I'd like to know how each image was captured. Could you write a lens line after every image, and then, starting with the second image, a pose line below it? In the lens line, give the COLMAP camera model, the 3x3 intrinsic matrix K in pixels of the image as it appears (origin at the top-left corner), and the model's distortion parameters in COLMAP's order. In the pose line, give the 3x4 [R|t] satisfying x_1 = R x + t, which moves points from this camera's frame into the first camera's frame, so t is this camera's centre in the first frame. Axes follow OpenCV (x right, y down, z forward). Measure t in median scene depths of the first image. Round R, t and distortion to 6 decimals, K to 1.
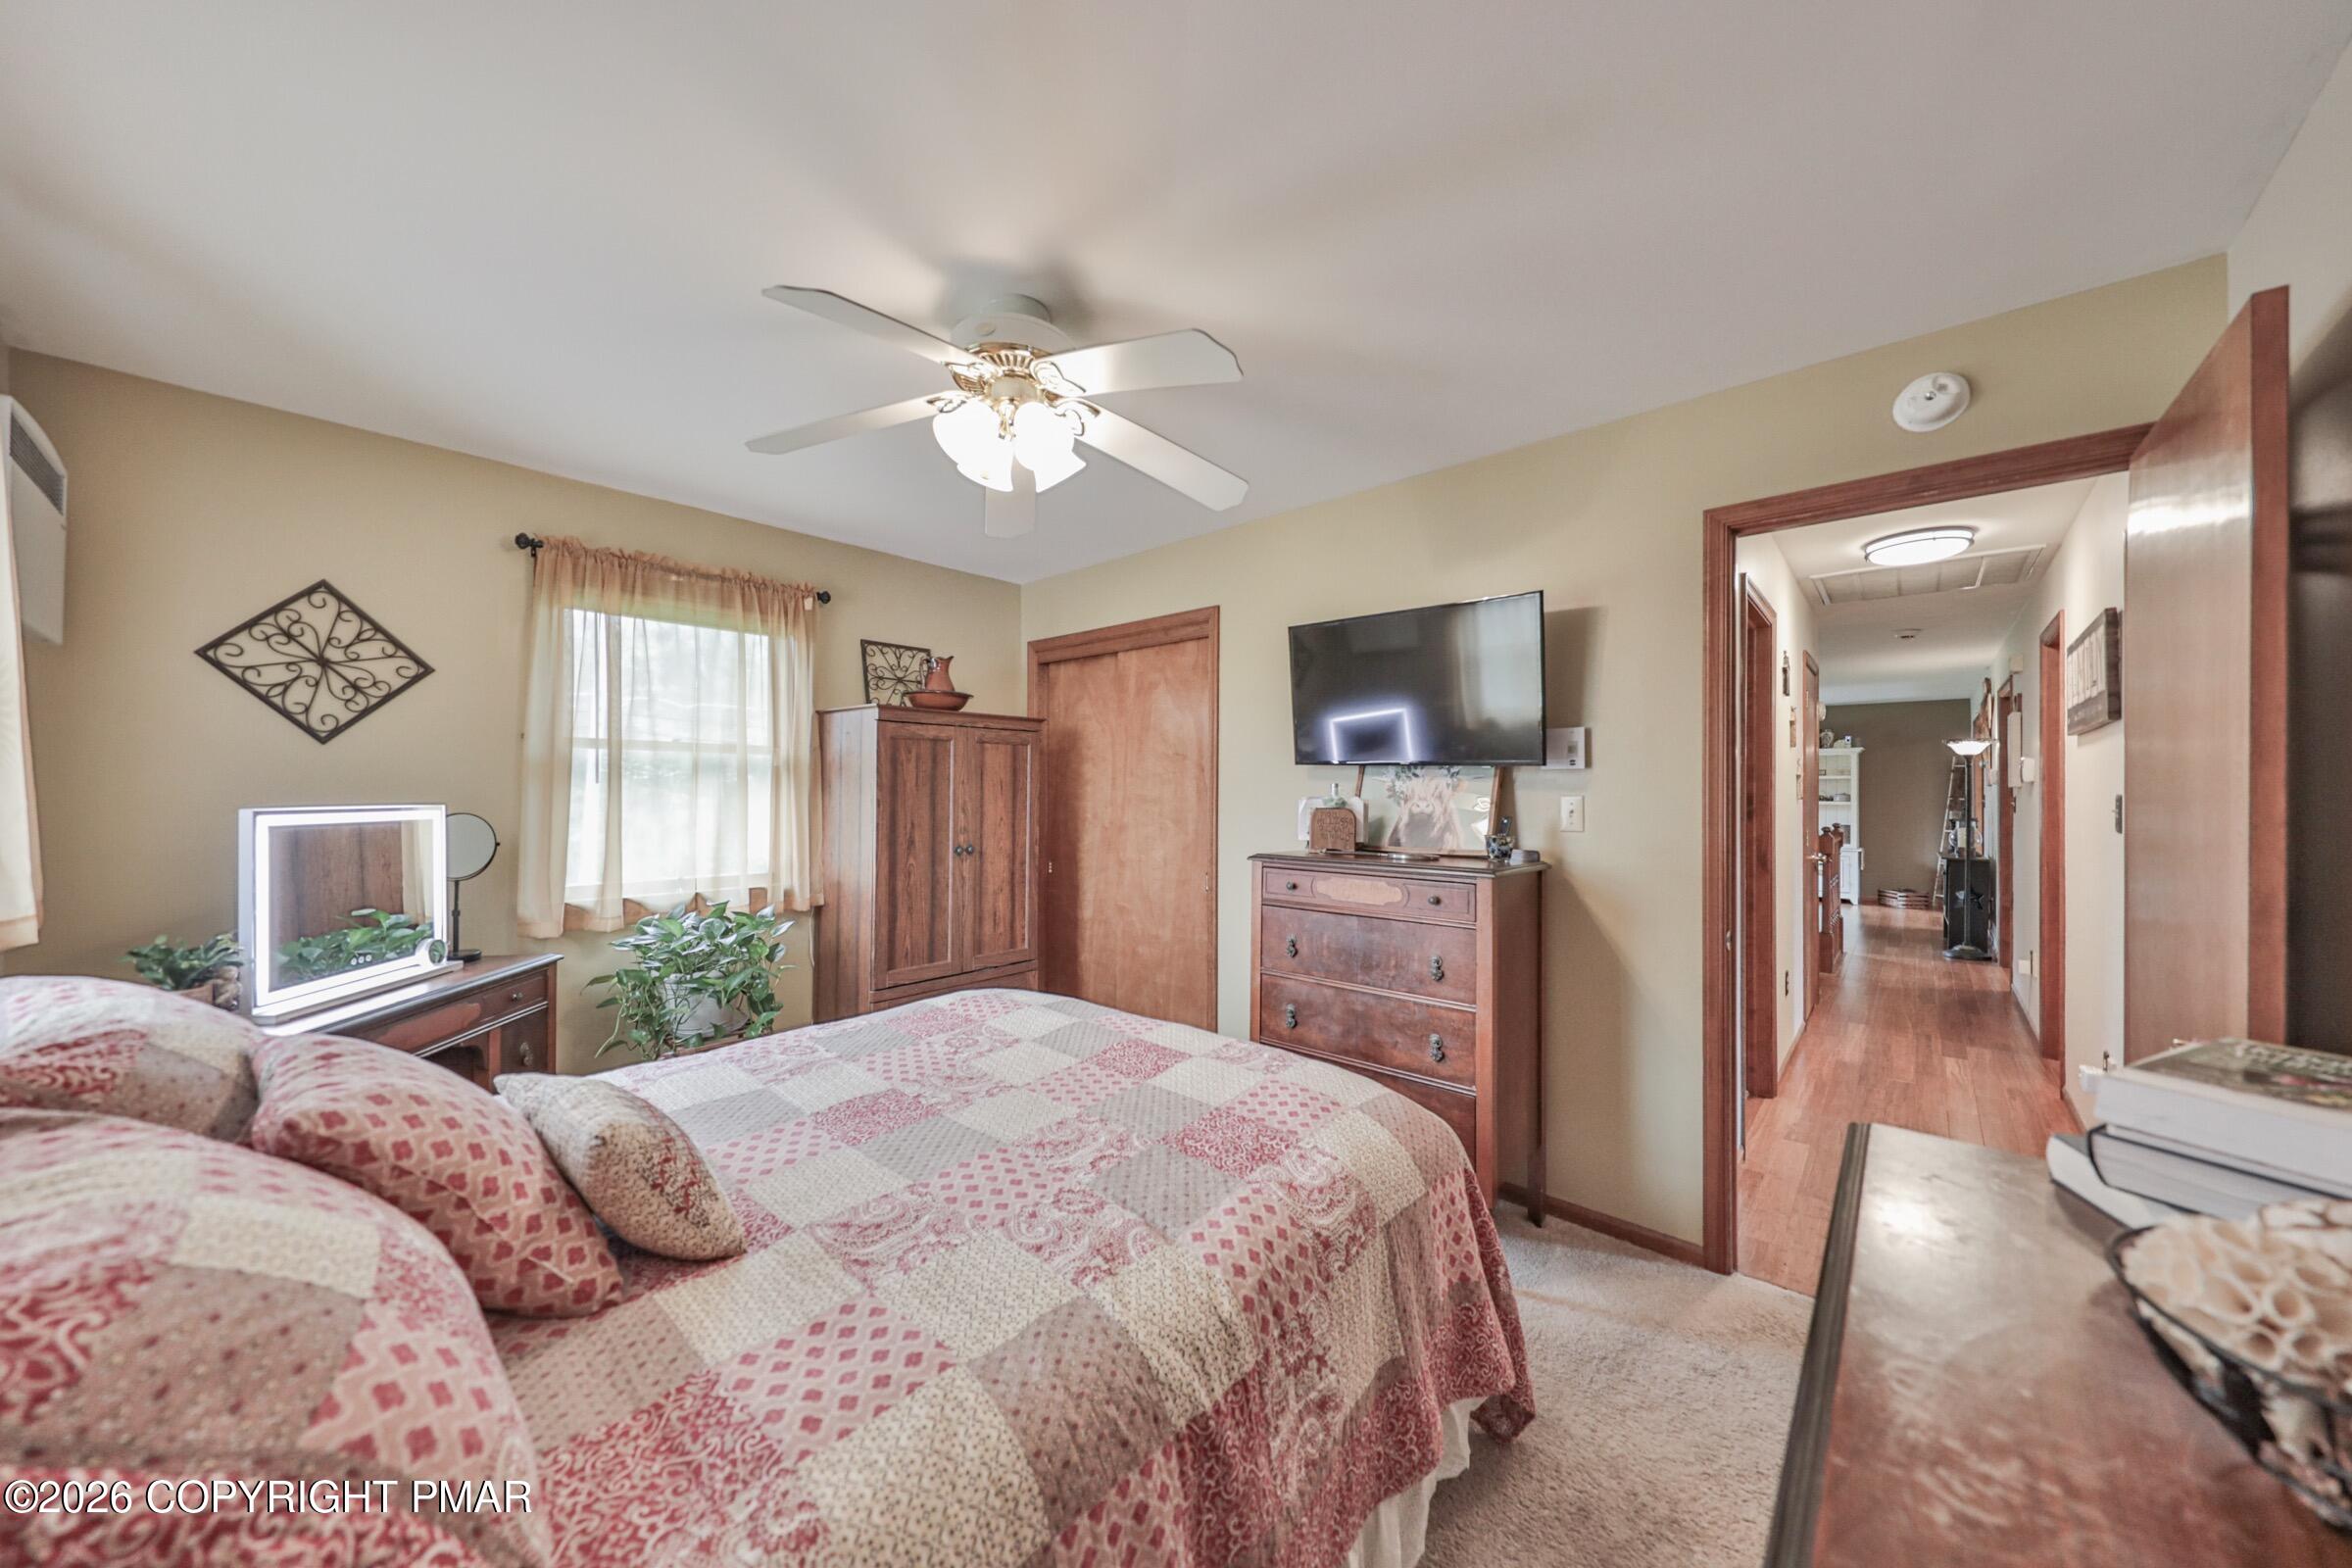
lens RADIAL K [[823.6, 0, 1170.3], [0, 823.6, 783.9], [0, 0, 1]] dist [0.011910, -0.004673]
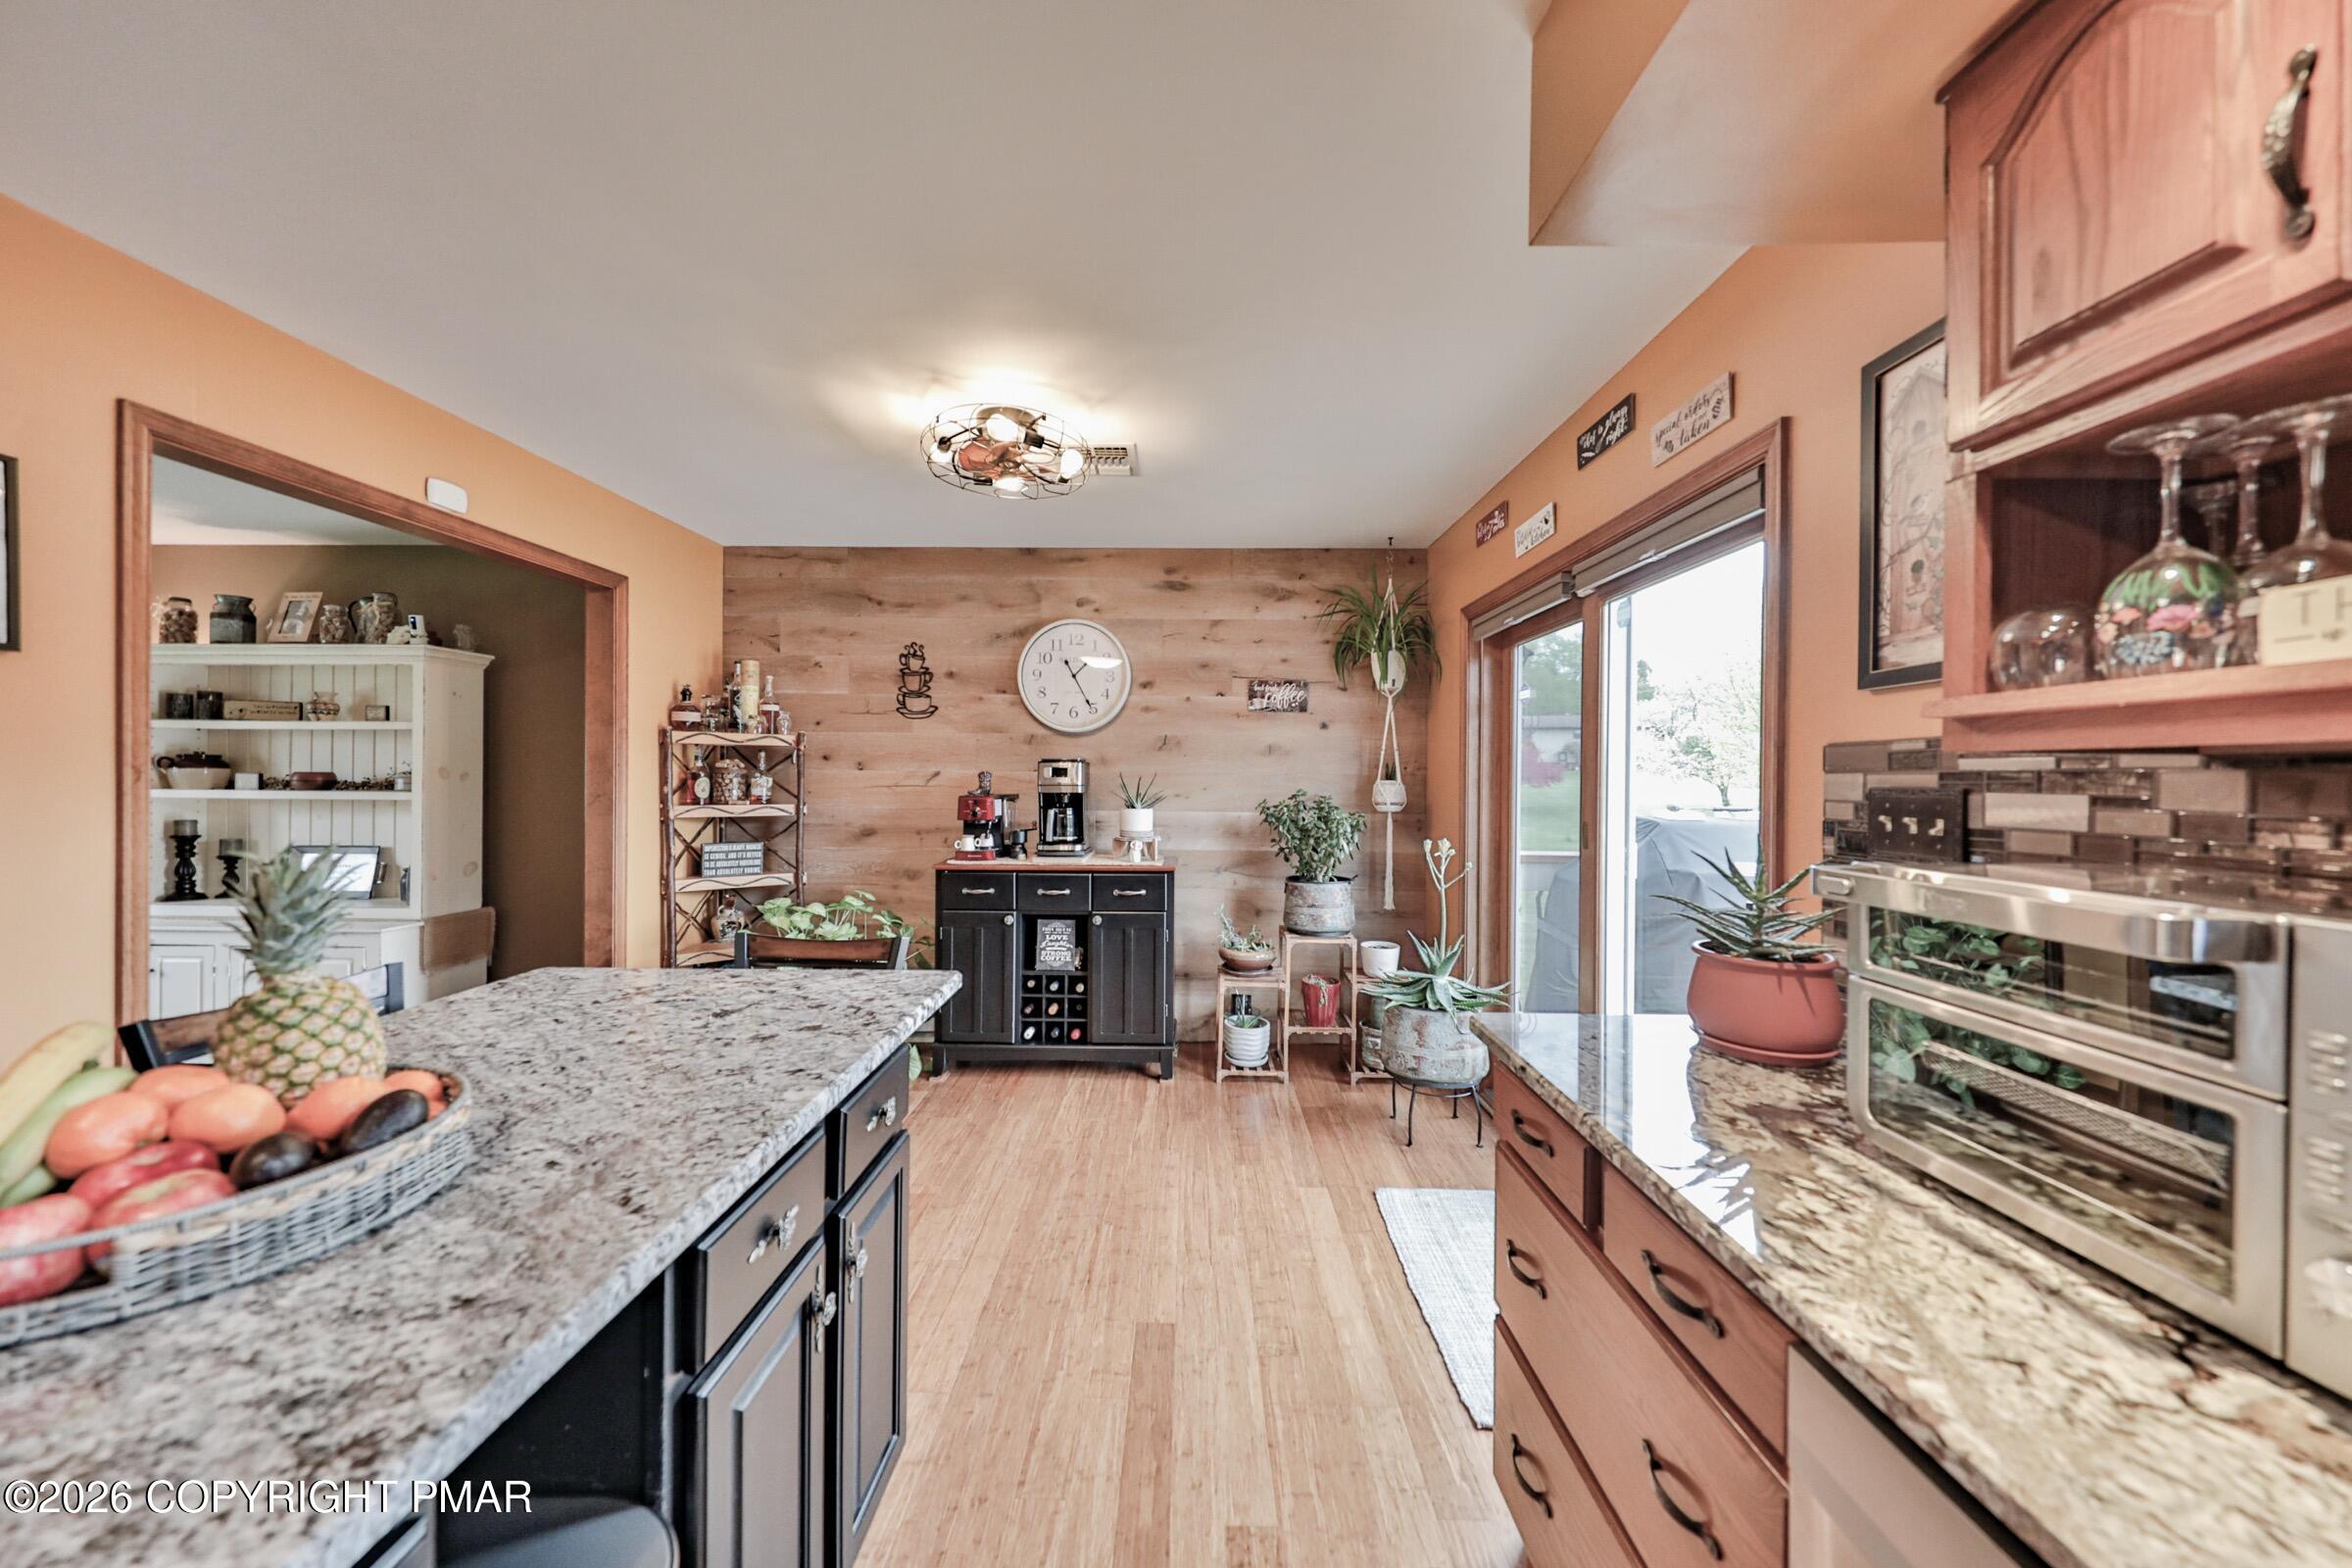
lens RADIAL K [[823.6, 0, 1171.6], [0, 823.6, 780.9], [0, 0, 1]] dist [0.011910, -0.004673]
pose [[0.756194, -0.003811, 0.654336, 3.275532], [-0.010691, 0.999778, 0.018178, 0.025940], [-0.654260, -0.020742, 0.755985, 1.945822]]
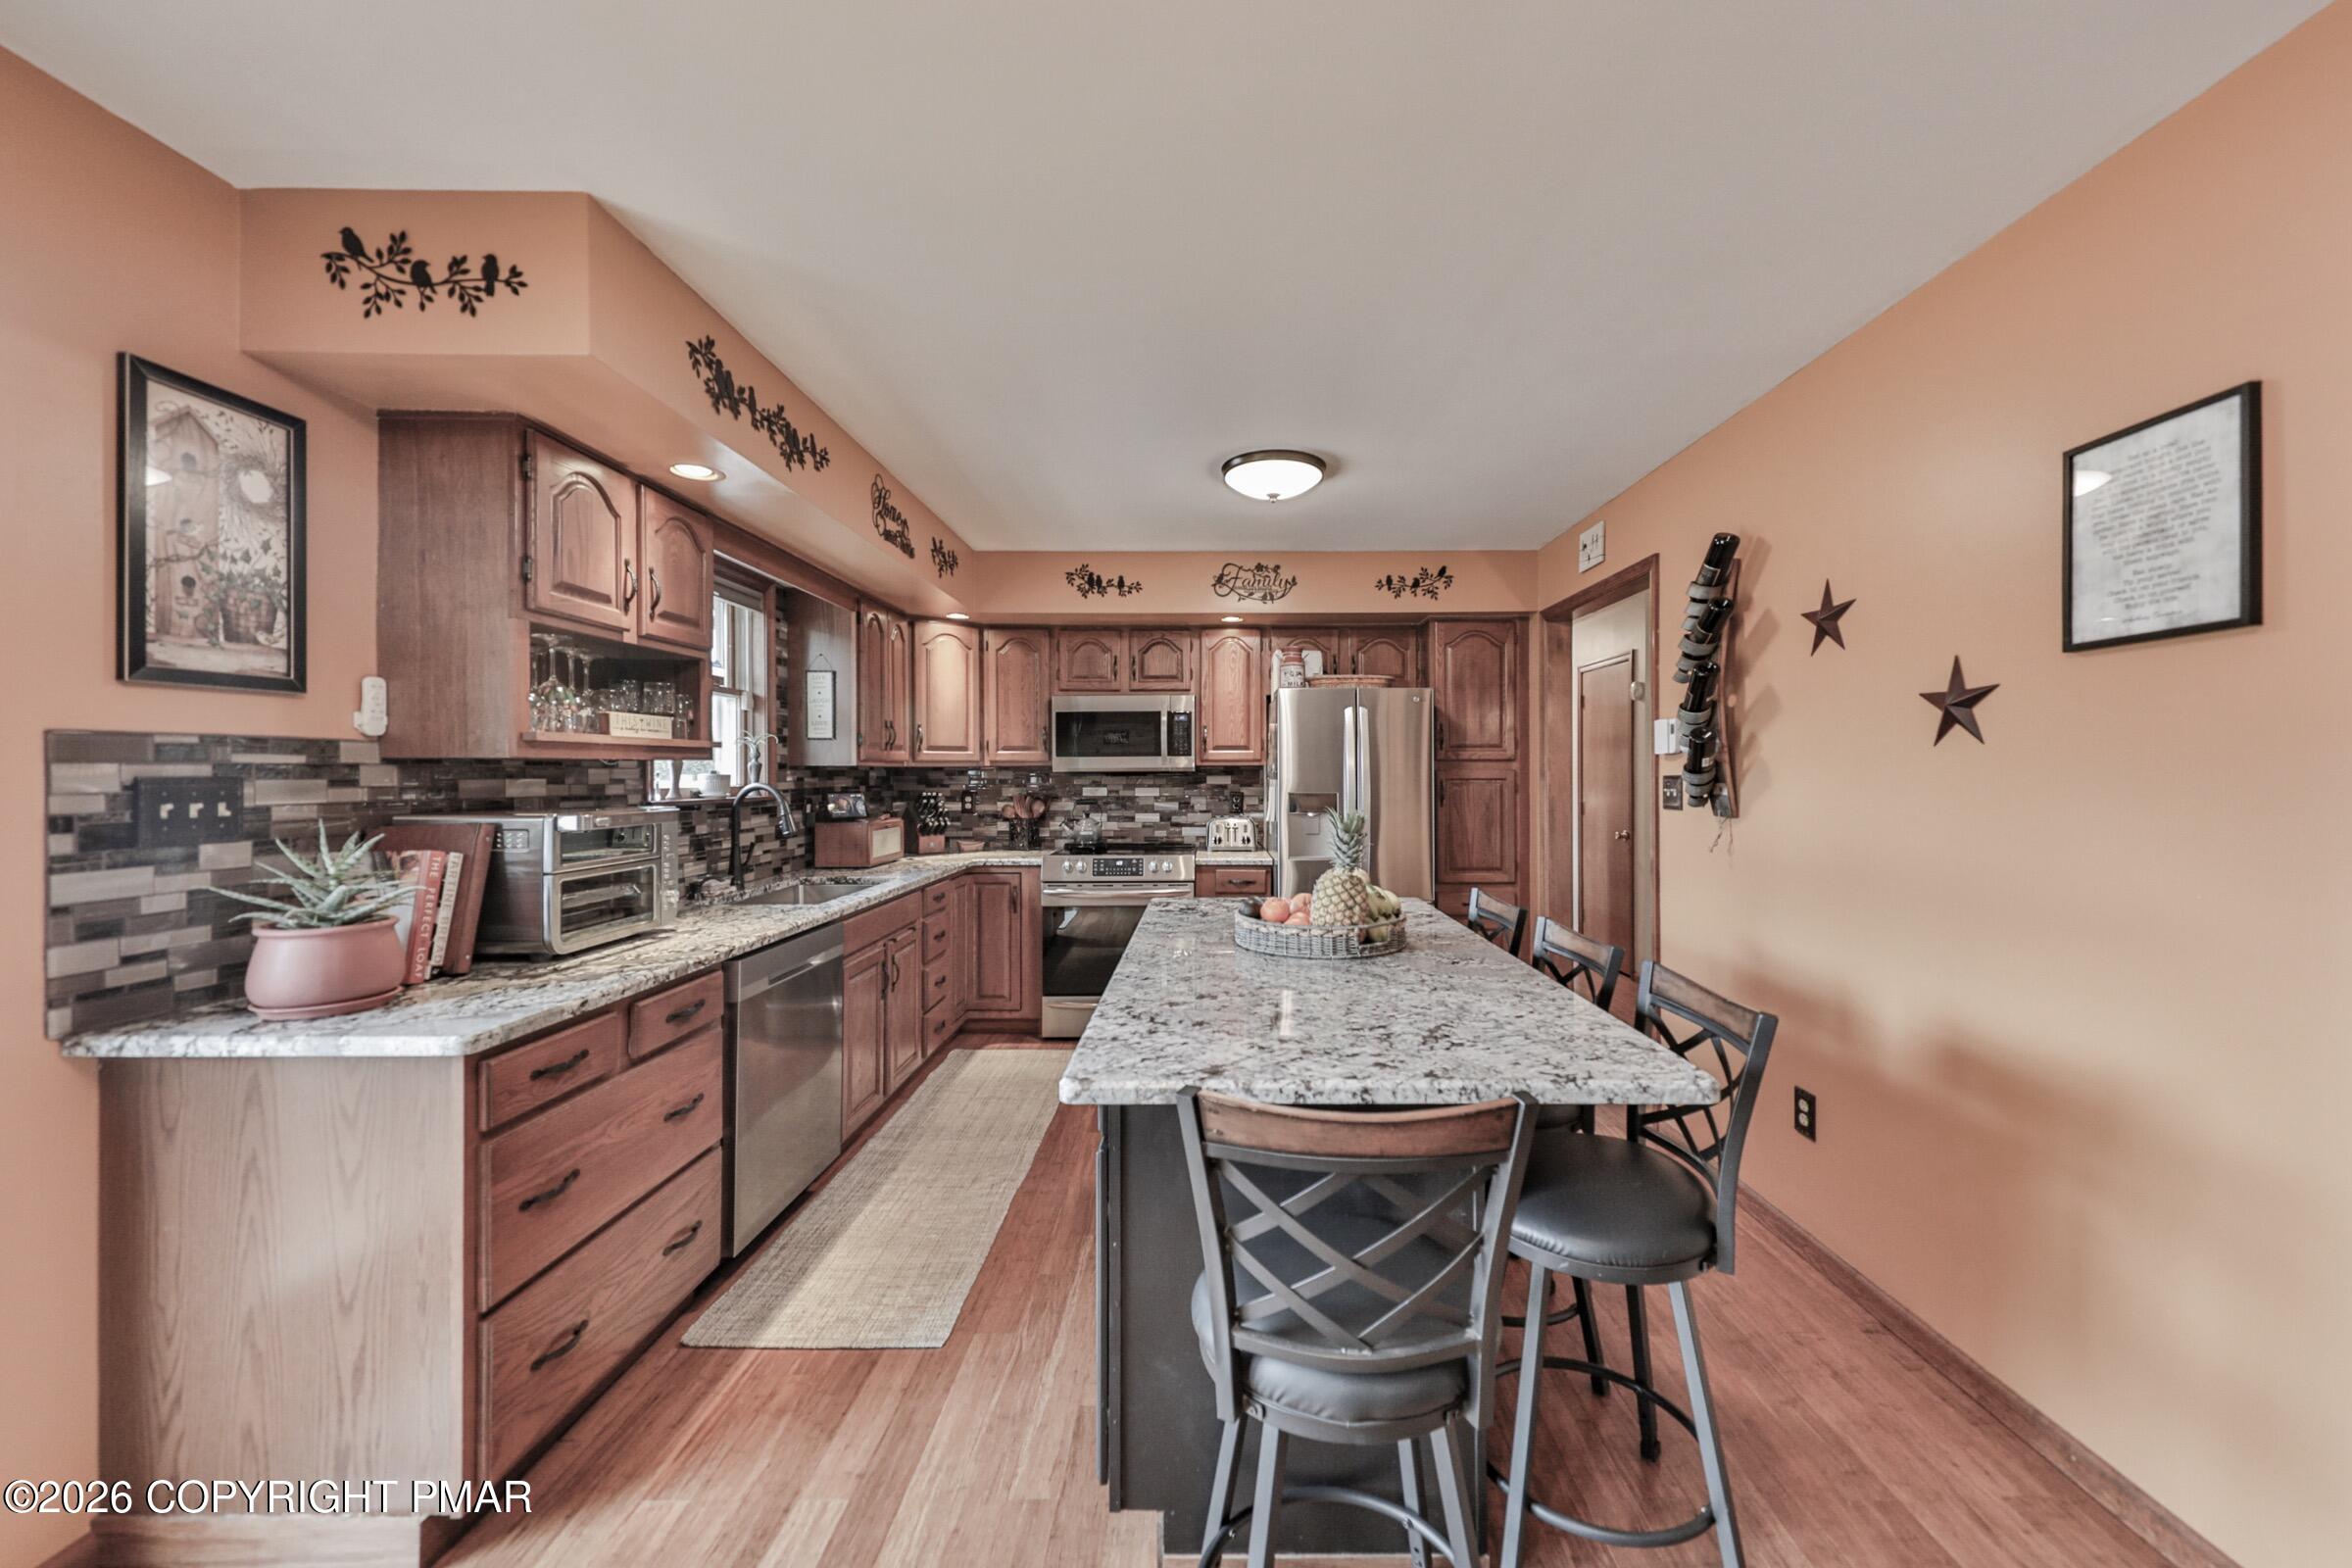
lens RADIAL K [[875.1, 0, 1212.0], [0, 875.1, 773.2], [0, 0, 1]] dist [0.007337, -0.001884]
pose [[-0.742775, -0.004659, -0.669525, 3.845872], [0.003935, 0.999928, -0.011323, 0.041555], [0.669530, -0.011045, -0.742703, 2.976828]]
